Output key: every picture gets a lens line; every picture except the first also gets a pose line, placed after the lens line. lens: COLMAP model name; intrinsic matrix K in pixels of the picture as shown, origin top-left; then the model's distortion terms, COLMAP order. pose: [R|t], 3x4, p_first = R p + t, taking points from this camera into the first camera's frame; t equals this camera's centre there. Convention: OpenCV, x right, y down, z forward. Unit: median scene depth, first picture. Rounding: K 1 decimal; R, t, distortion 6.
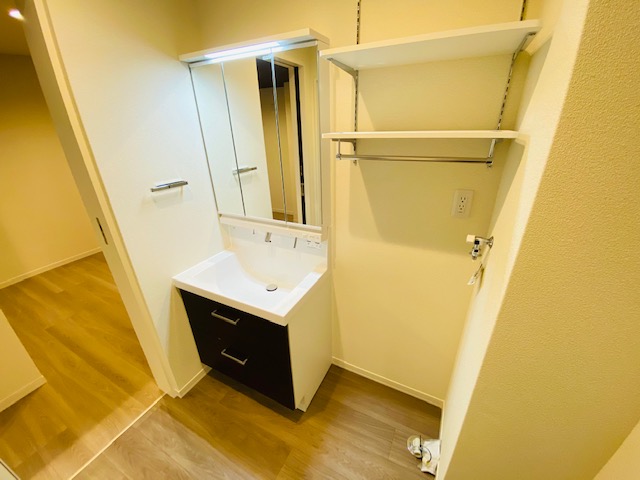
lens RADIAL K [[261.8, 0, 321.4], [0, 261.8, 235.9], [0, 0, 1]] dist [0.035775, -0.032213]
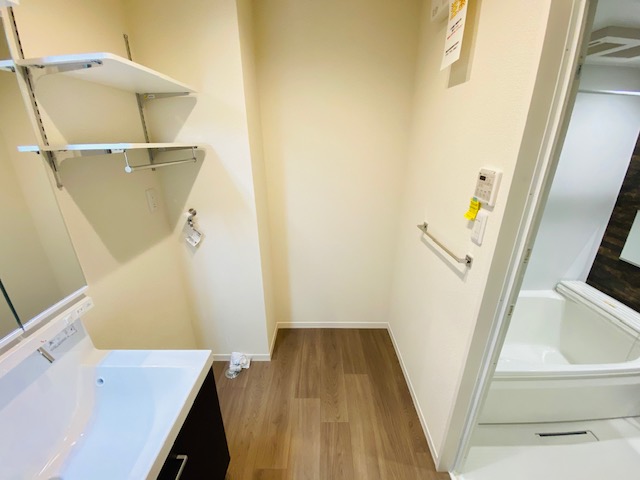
lens RADIAL K [[260.3, 0, 319.7], [0, 260.3, 242.4], [0, 0, 1]] dist [-0.029404, -0.000457]
pose [[-0.463097, -0.288579, 0.838011, -0.864034], [0.371152, 0.795470, 0.479034, -0.233929], [-0.804852, 0.532869, -0.261273, 0.711506]]
